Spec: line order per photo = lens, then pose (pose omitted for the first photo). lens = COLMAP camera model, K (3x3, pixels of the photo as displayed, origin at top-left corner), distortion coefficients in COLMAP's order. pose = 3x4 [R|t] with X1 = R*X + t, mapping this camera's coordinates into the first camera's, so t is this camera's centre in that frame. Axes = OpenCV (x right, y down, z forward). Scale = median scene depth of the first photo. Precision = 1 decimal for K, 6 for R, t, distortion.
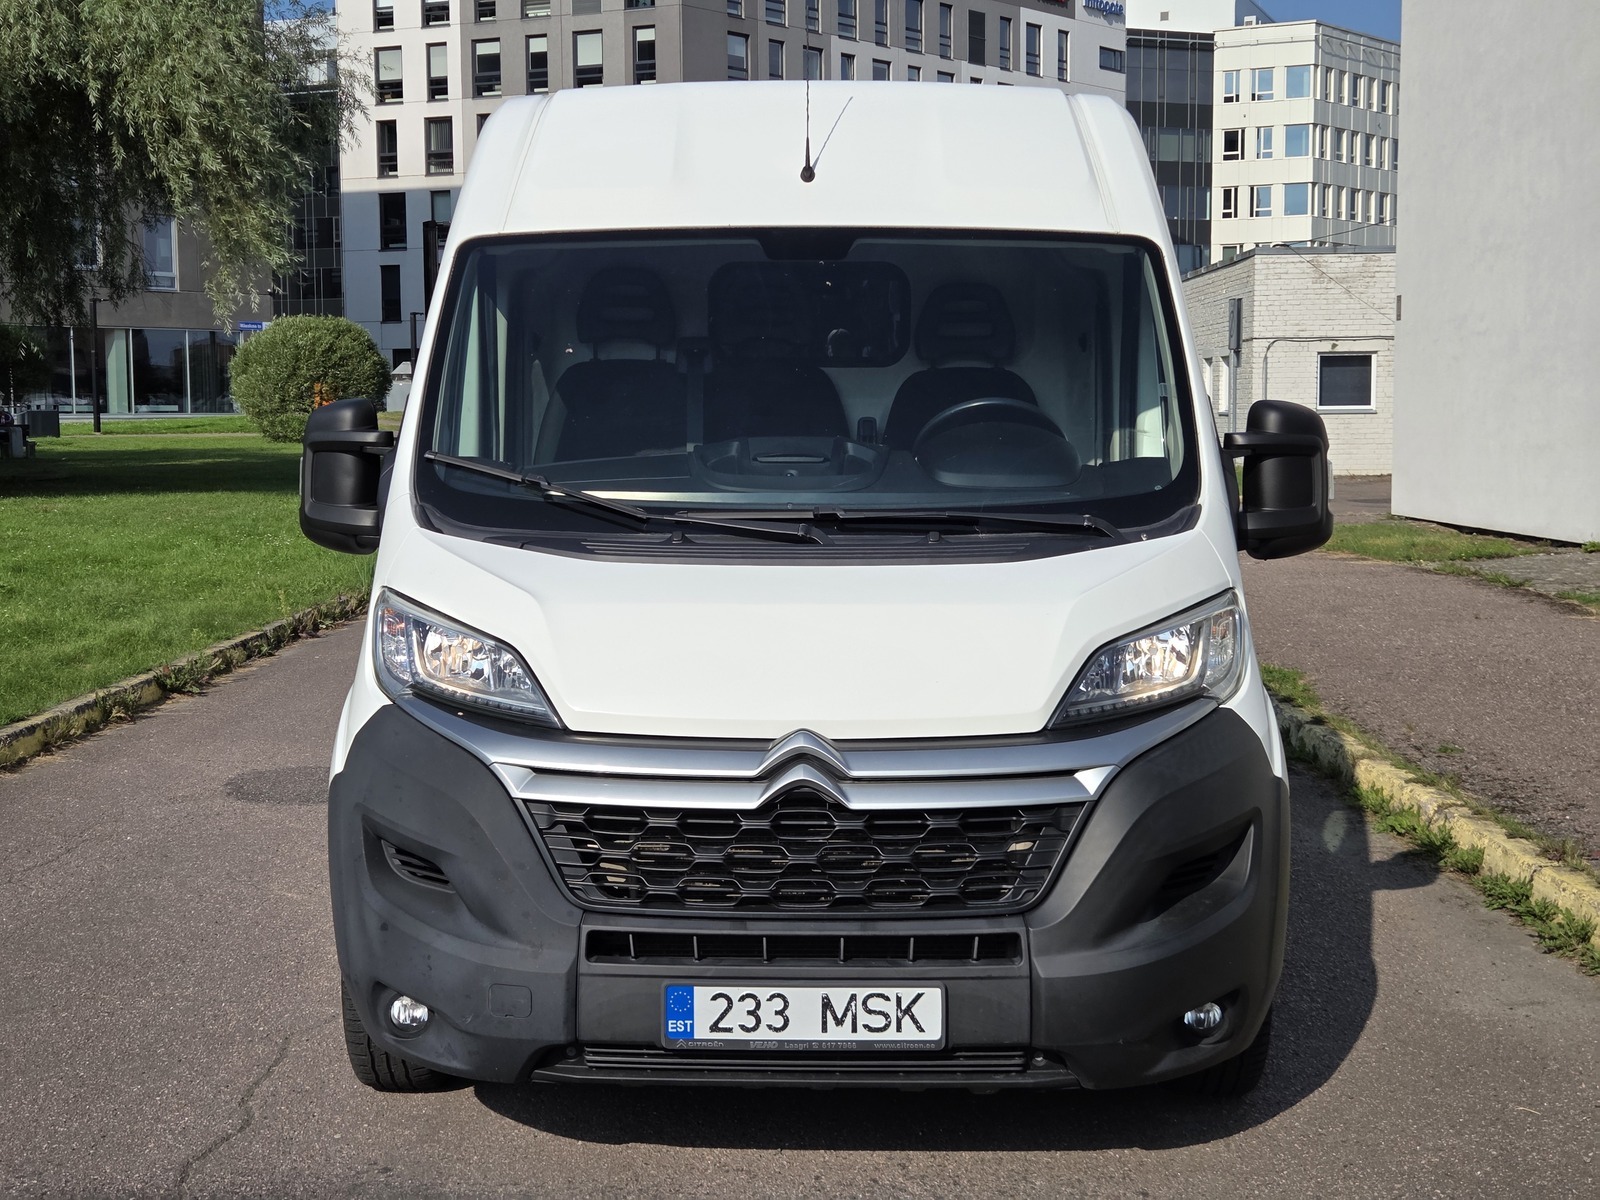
lens RADIAL K [[2119.8, 0, 800.0], [0, 2119.8, 600.0], [0, 0, 1]] dist [0.077807, -0.007680]
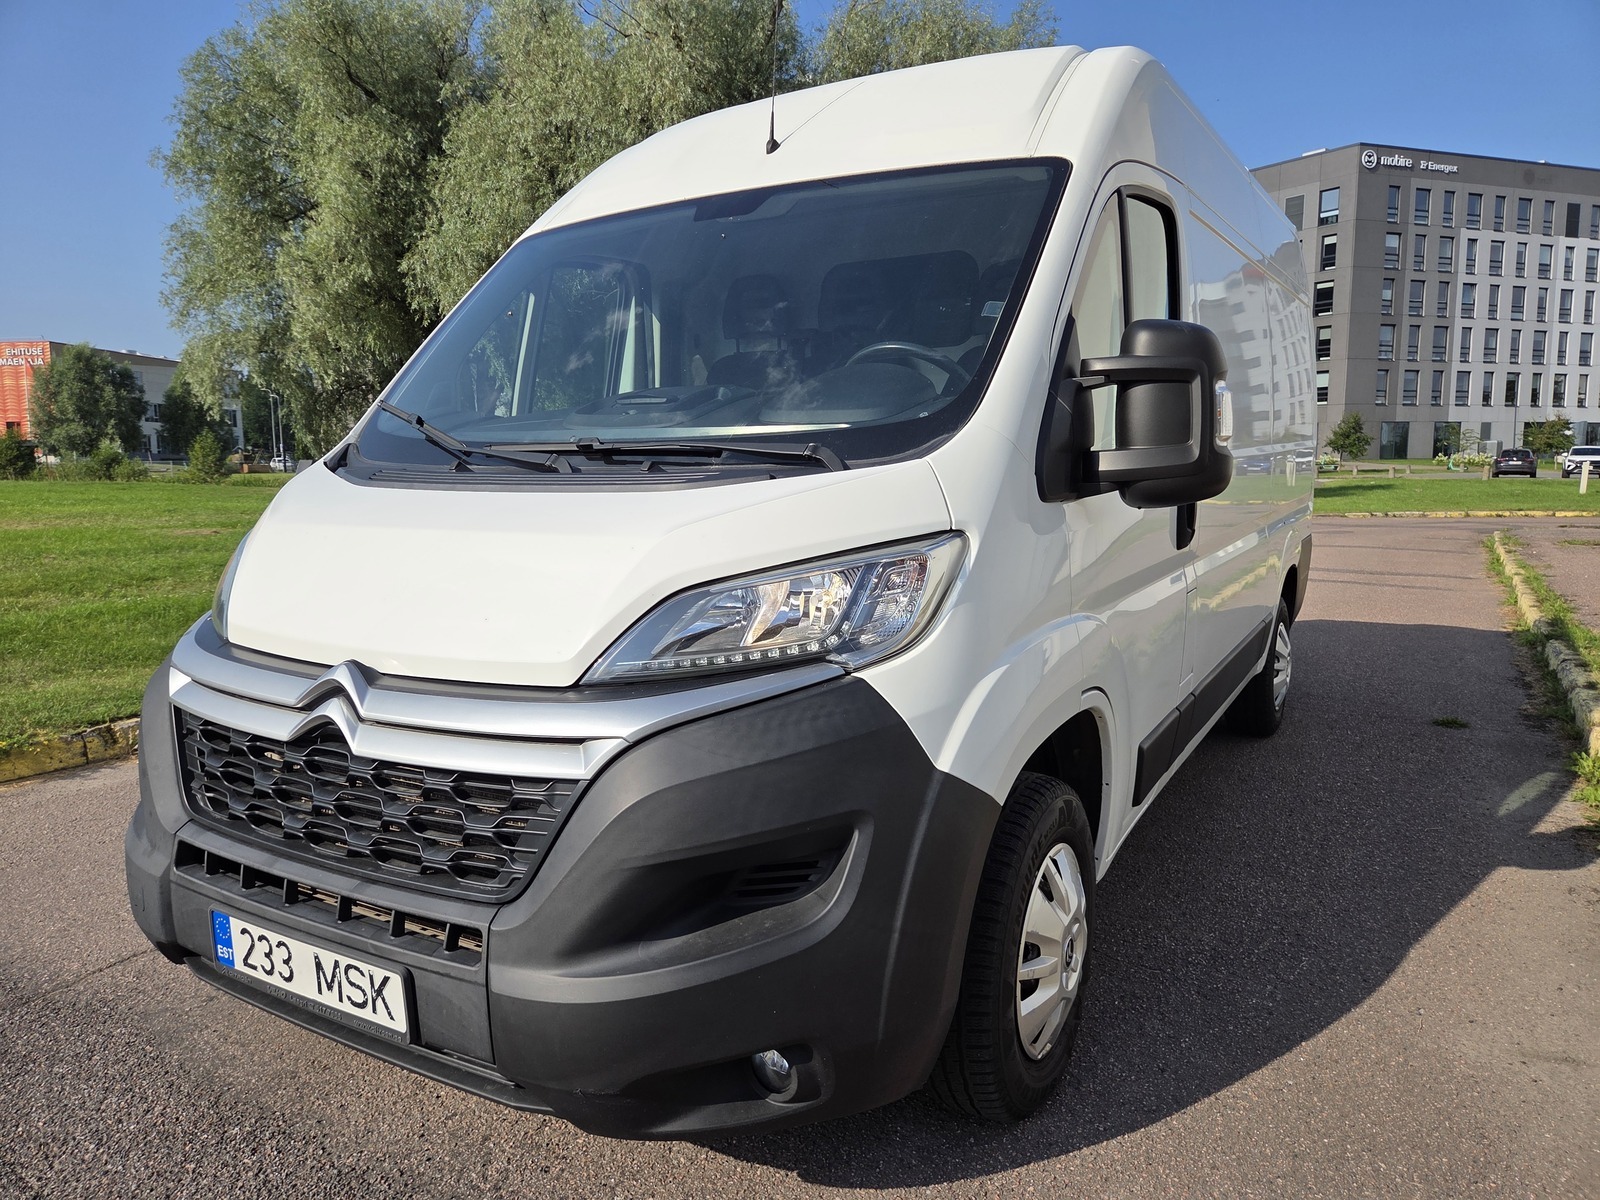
lens RADIAL K [[1079.5, 0, 800.0], [0, 1079.5, 600.0], [0, 0, 1]] dist [0.076187, -0.069761]
pose [[0.866567, 0.060422, -0.495389, 0.409882], [-0.043115, 0.997996, 0.046305, 0.005011], [0.497195, -0.018768, 0.867436, 0.696664]]
